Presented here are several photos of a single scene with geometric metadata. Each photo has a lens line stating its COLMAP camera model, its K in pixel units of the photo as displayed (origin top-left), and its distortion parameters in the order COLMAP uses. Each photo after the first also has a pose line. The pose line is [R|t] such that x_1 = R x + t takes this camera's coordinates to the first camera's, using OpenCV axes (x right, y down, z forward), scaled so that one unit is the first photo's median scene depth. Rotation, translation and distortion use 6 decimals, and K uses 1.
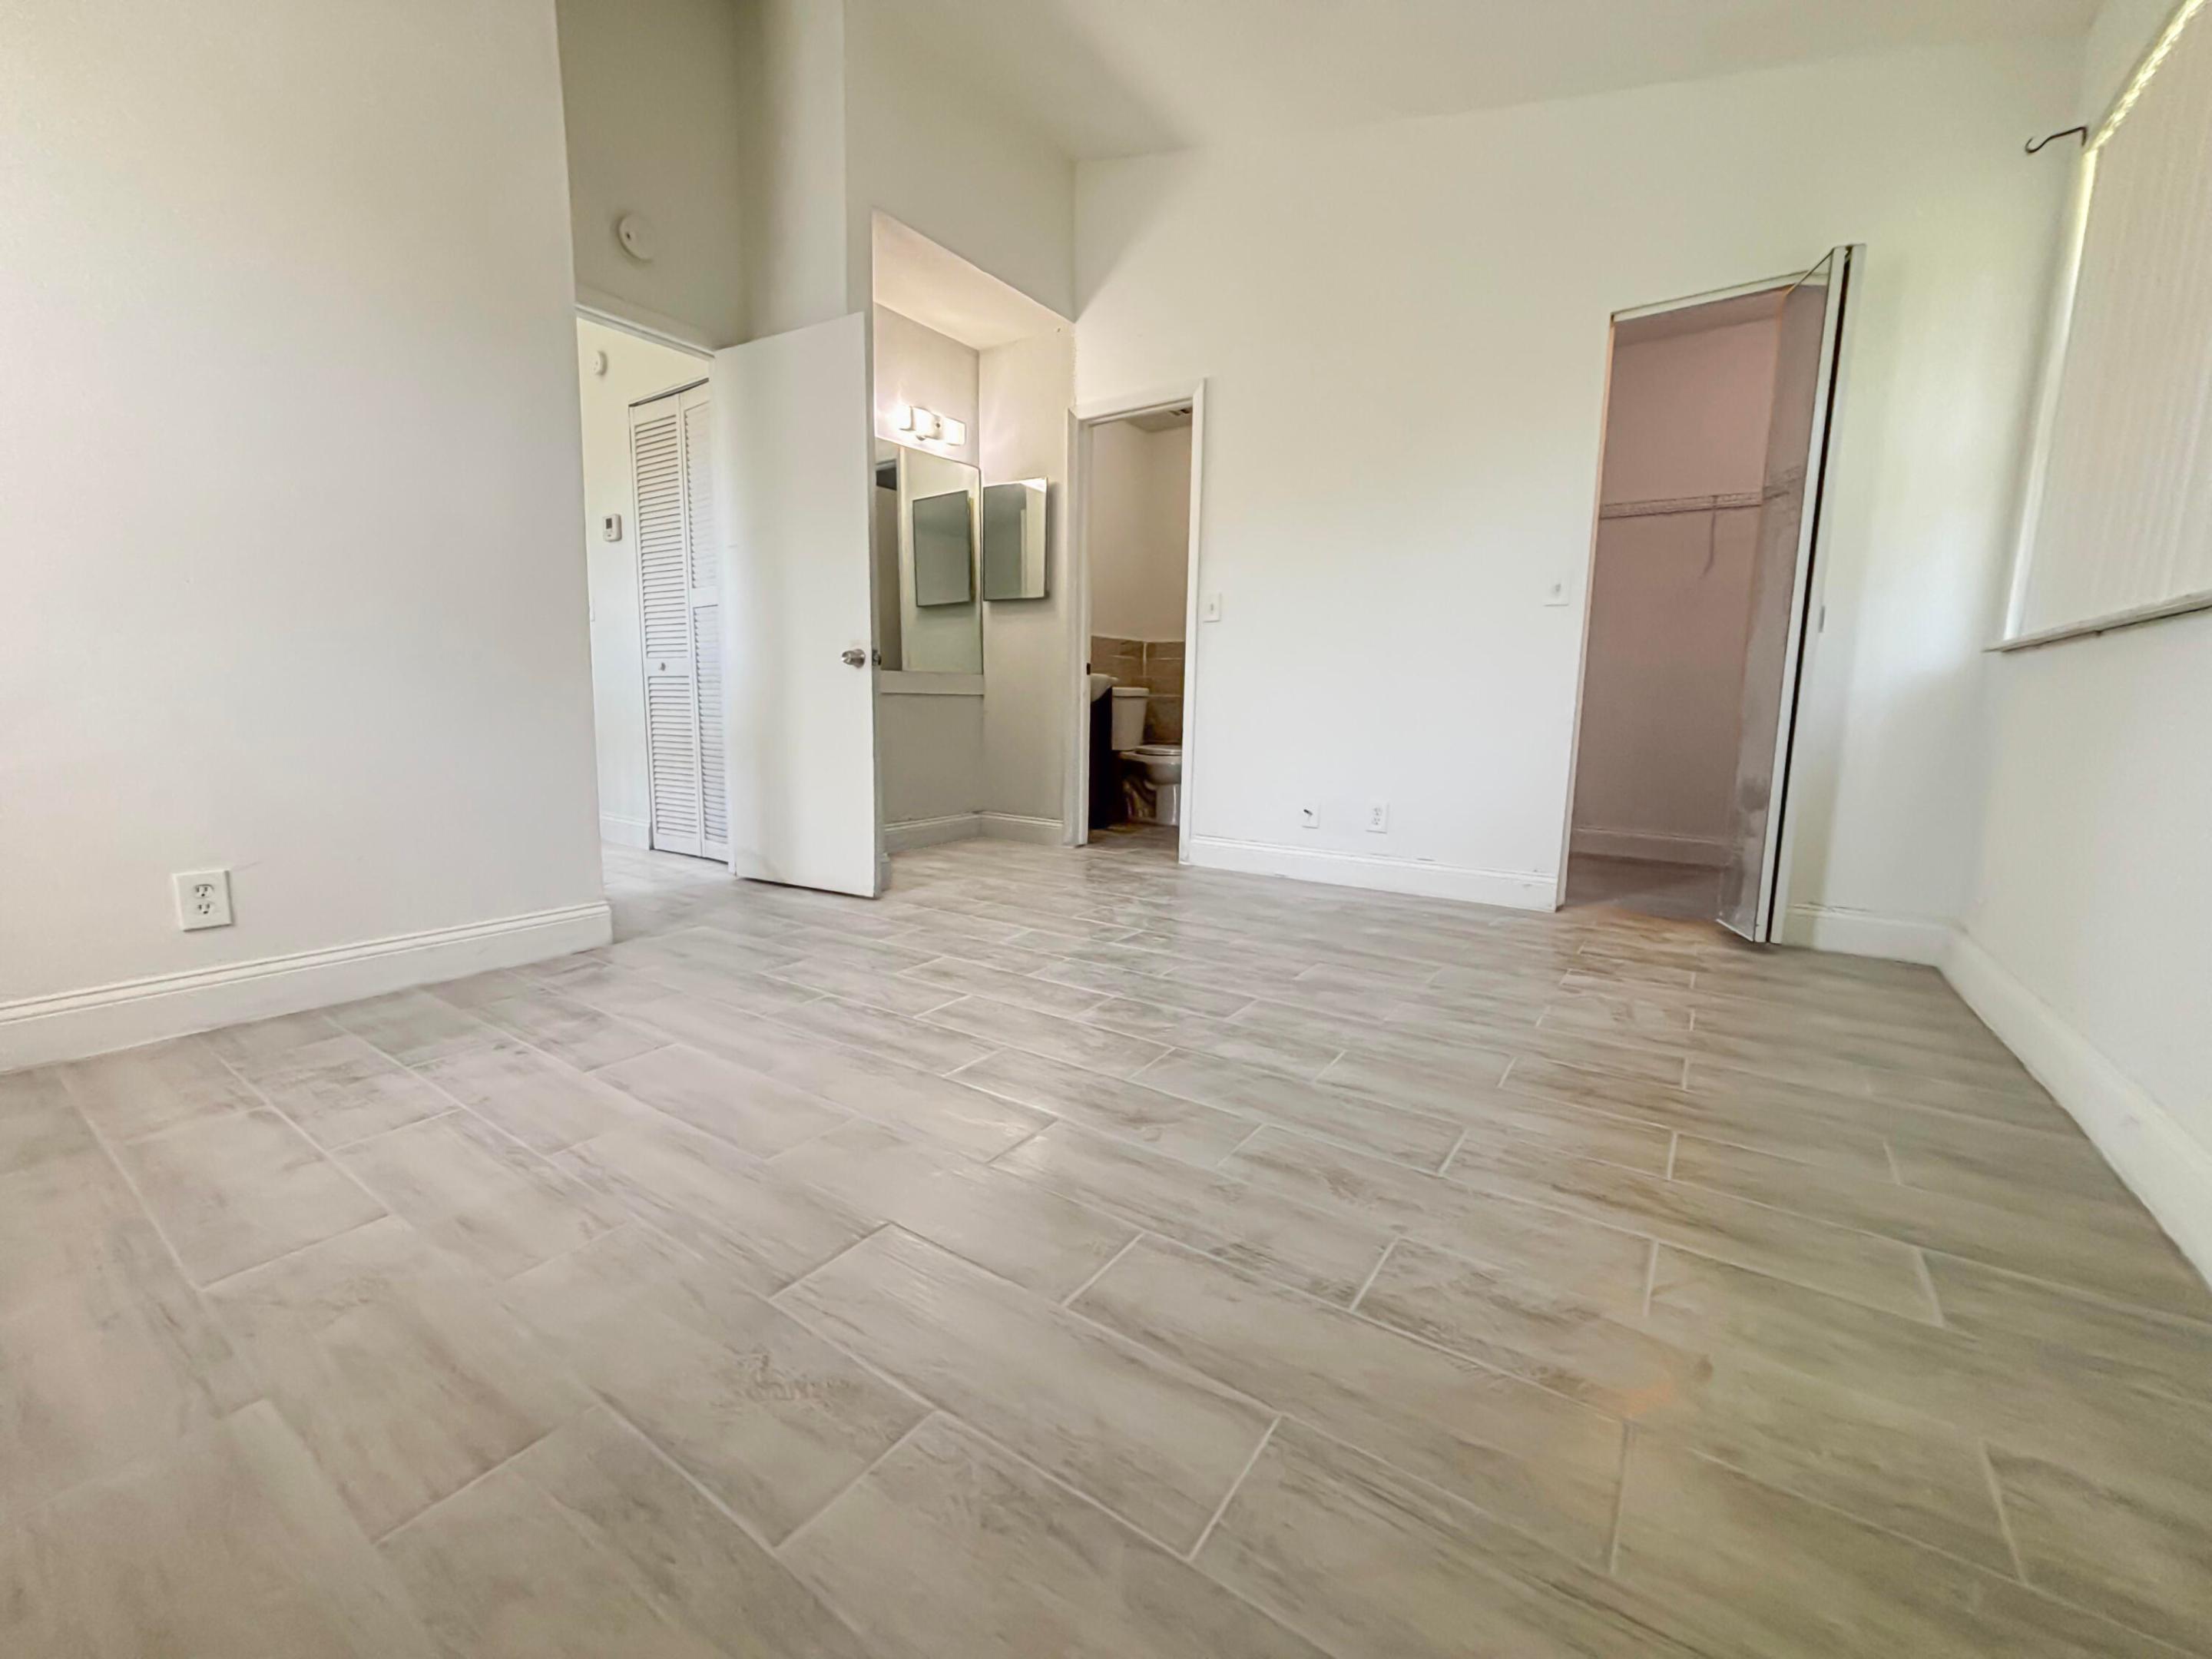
lens RADIAL K [[888.2, 0, 1111.2], [0, 888.2, 827.9], [0, 0, 1]] dist [-0.001309, -0.000095]
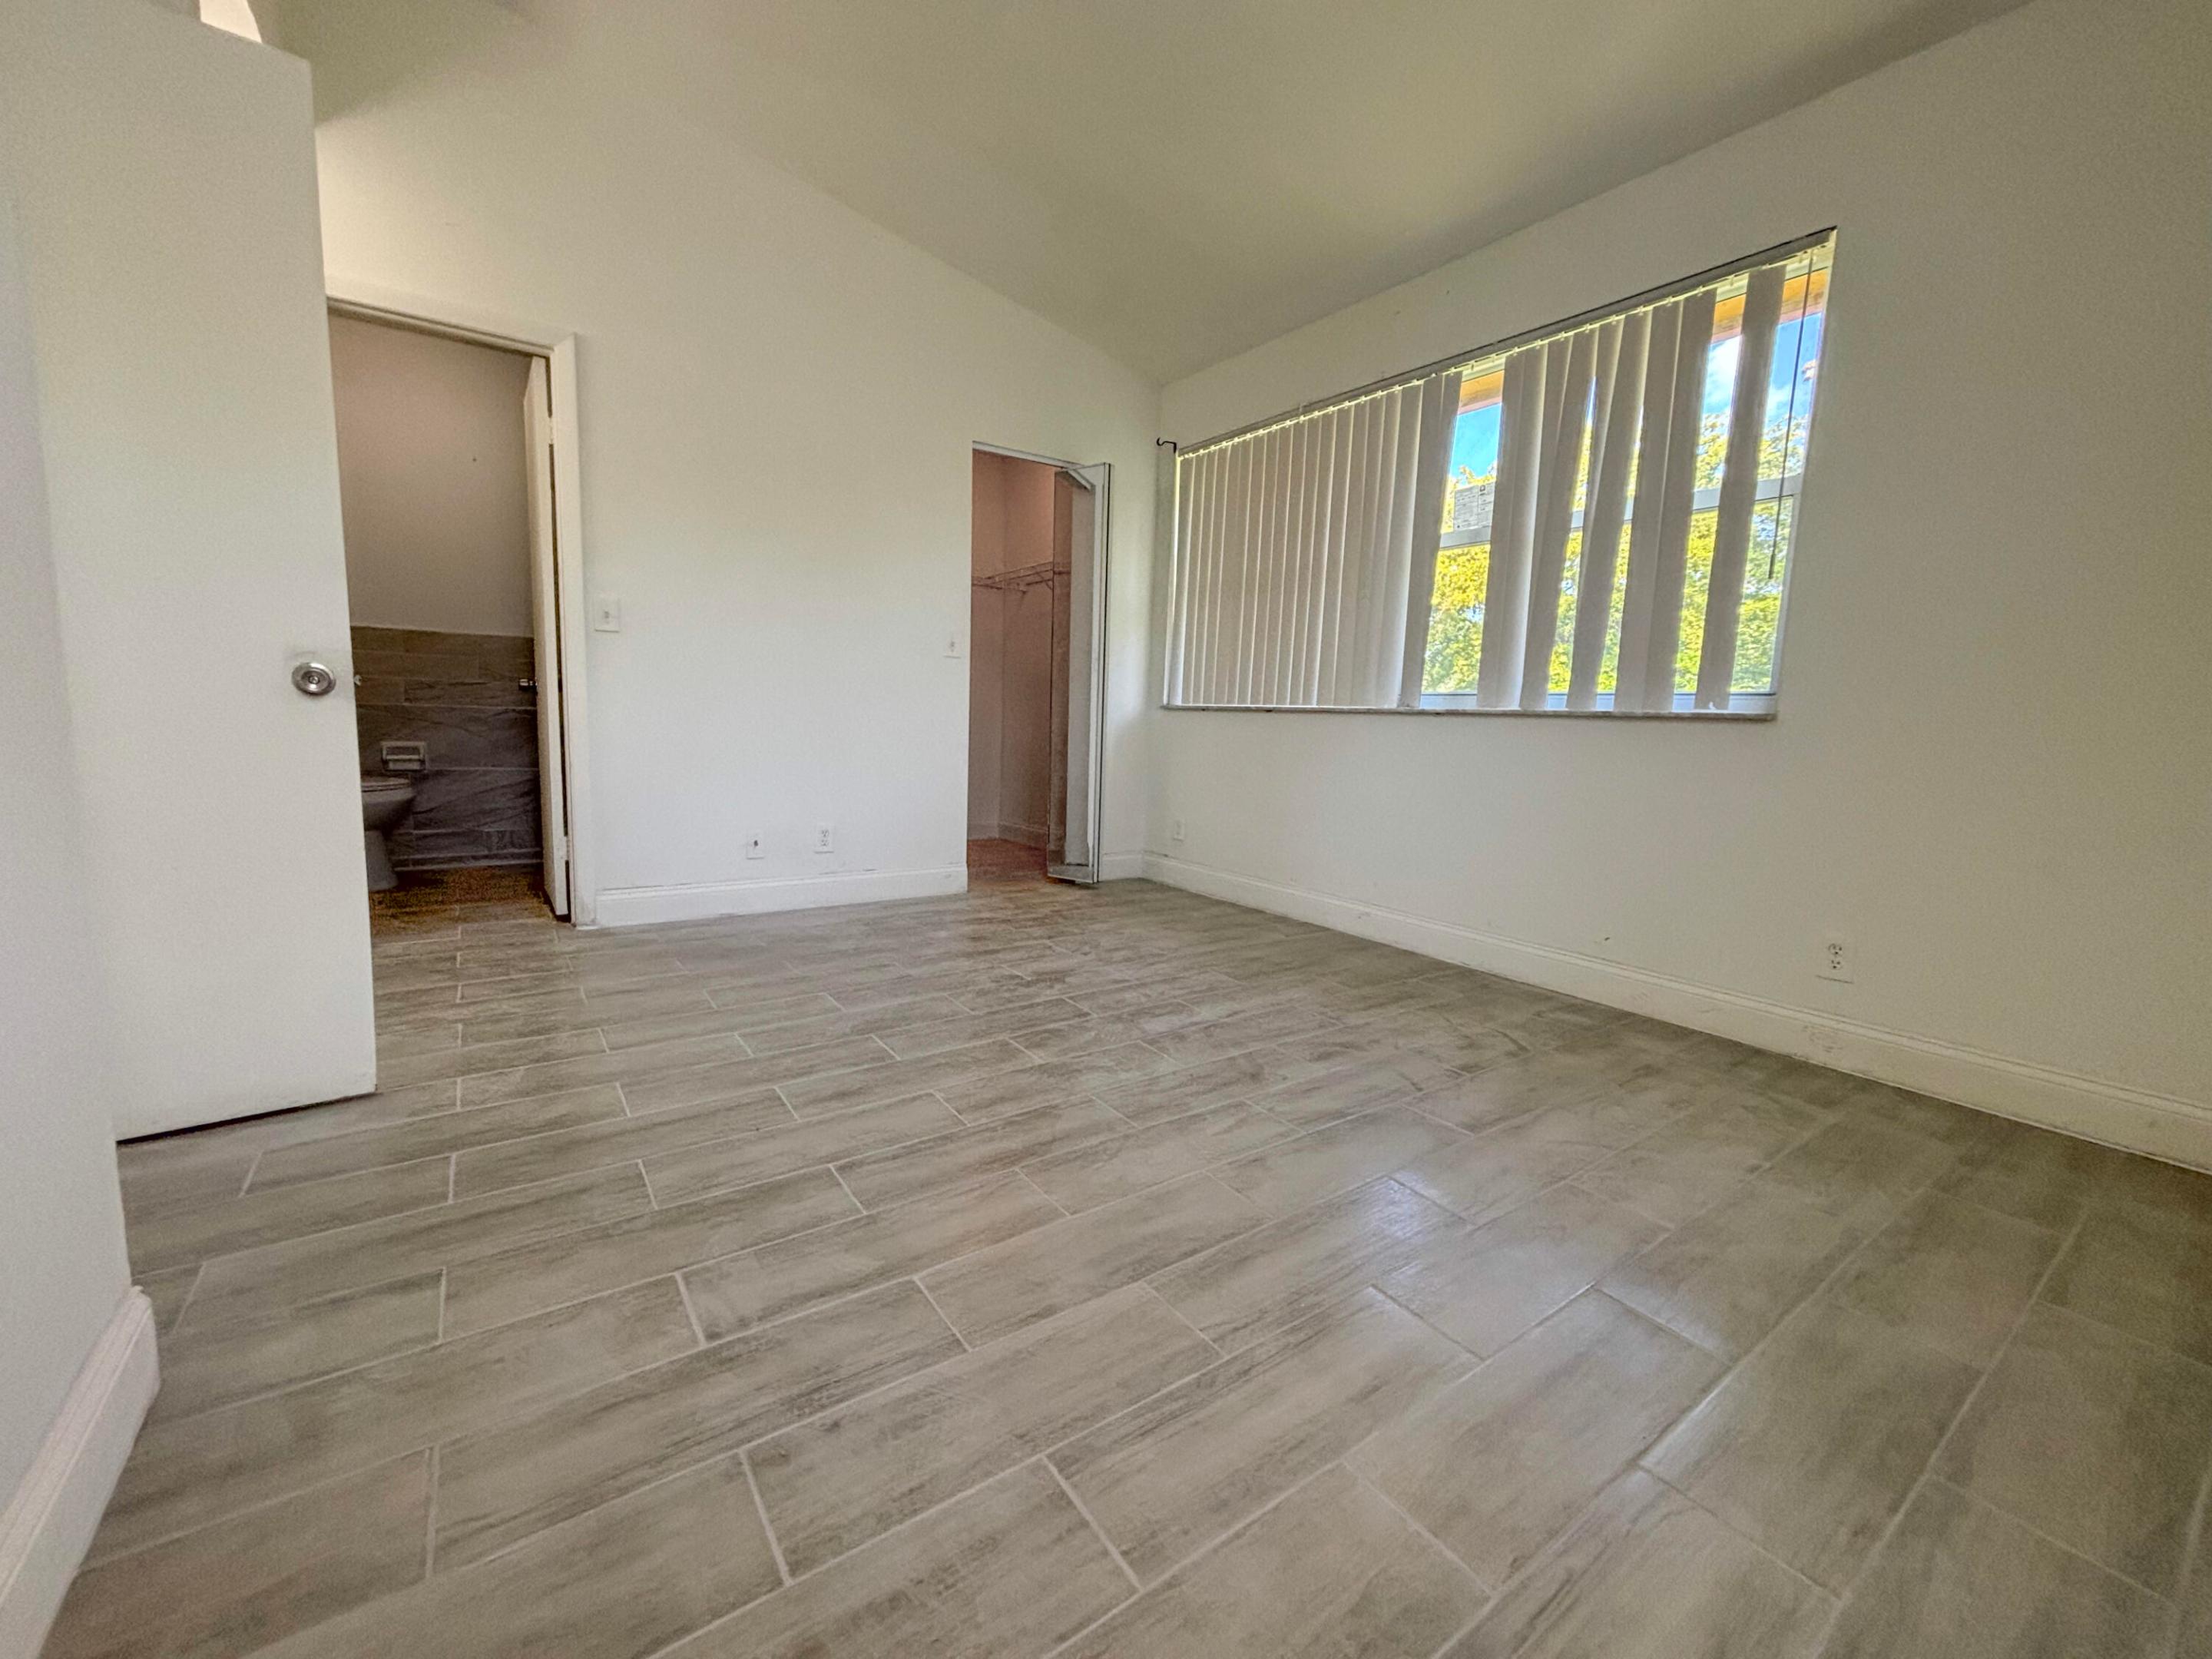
lens RADIAL K [[888.2, 0, 1111.2], [0, 888.2, 827.9], [0, 0, 1]] dist [-0.001309, -0.000095]
pose [[0.355882, -0.126086, 0.925986, -0.929615], [0.106662, 0.989862, 0.093790, -0.145977], [-0.928424, 0.065390, 0.365723, 0.504267]]
